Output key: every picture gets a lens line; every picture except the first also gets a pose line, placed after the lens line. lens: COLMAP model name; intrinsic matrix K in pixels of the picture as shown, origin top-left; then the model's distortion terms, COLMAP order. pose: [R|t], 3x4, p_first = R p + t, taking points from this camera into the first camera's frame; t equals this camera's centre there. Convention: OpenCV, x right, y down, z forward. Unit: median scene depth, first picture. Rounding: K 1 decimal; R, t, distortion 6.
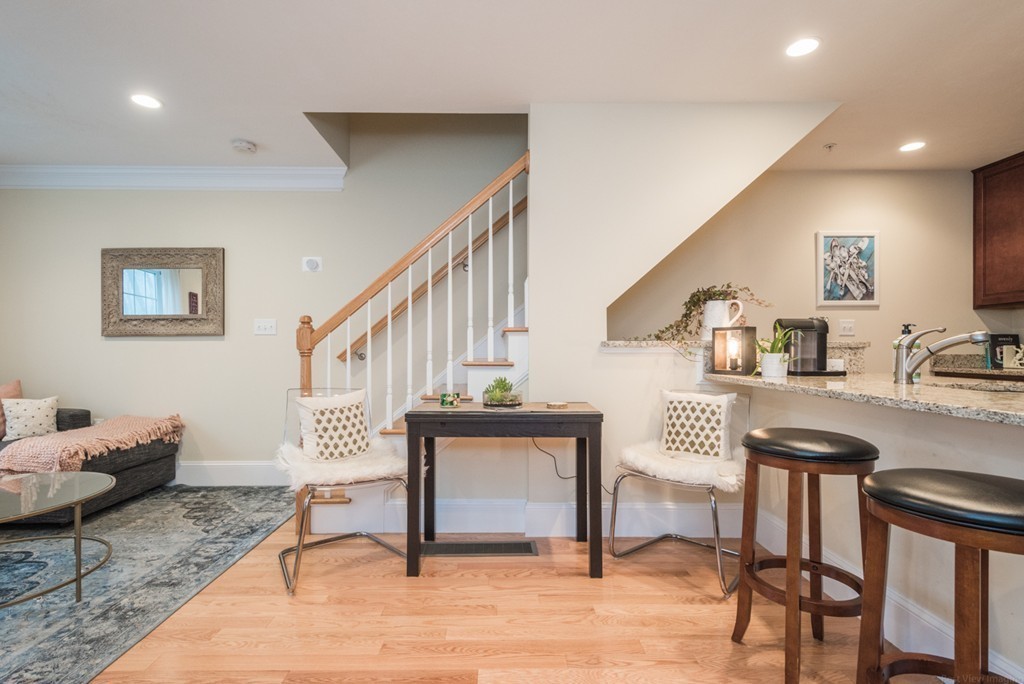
lens RADIAL K [[496.8, 0, 497.0], [0, 496.8, 348.5], [0, 0, 1]] dist [0.017154, -0.009050]
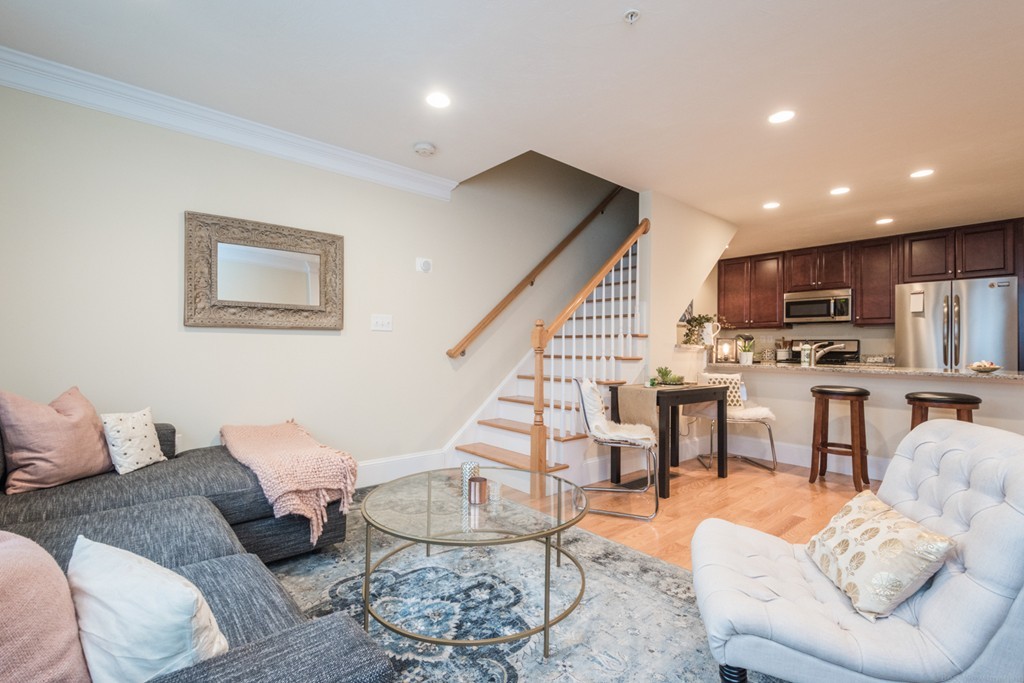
lens RADIAL K [[453.4, 0, 513.8], [0, 453.4, 342.2], [0, 0, 1]] dist [0.010242, -0.000634]
pose [[0.764901, 0.016689, 0.643932, -1.192762], [-0.015229, 0.999853, -0.007825, -0.001795], [-0.643968, -0.003821, 0.765043, 0.198318]]
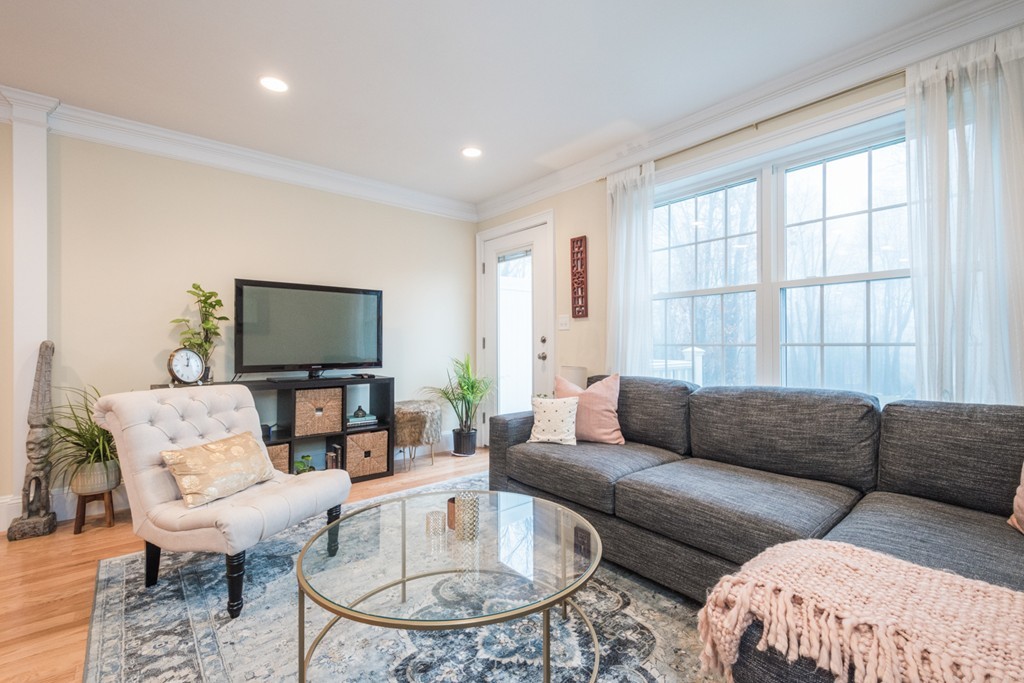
lens RADIAL K [[453.4, 0, 513.8], [0, 453.4, 342.2], [0, 0, 1]] dist [0.010242, -0.000634]
pose [[-0.766085, -0.002625, -0.642734, -0.497987], [0.004818, 0.999940, -0.009826, 0.006262], [0.642722, -0.010624, -0.766026, 1.207197]]
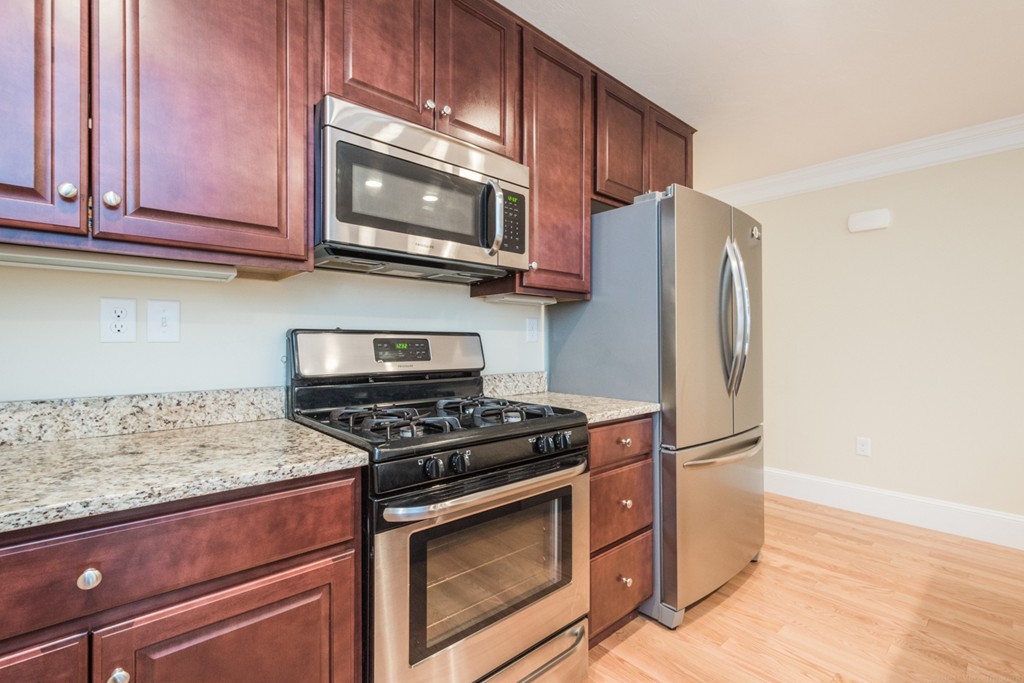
lens RADIAL K [[453.4, 0, 513.8], [0, 453.4, 342.2], [0, 0, 1]] dist [0.010242, -0.000634]
pose [[-0.661280, 0.000879, 0.750138, 0.855859], [-0.002952, 0.999989, -0.003774, -0.036876], [-0.750133, -0.004710, -0.661270, 1.237230]]
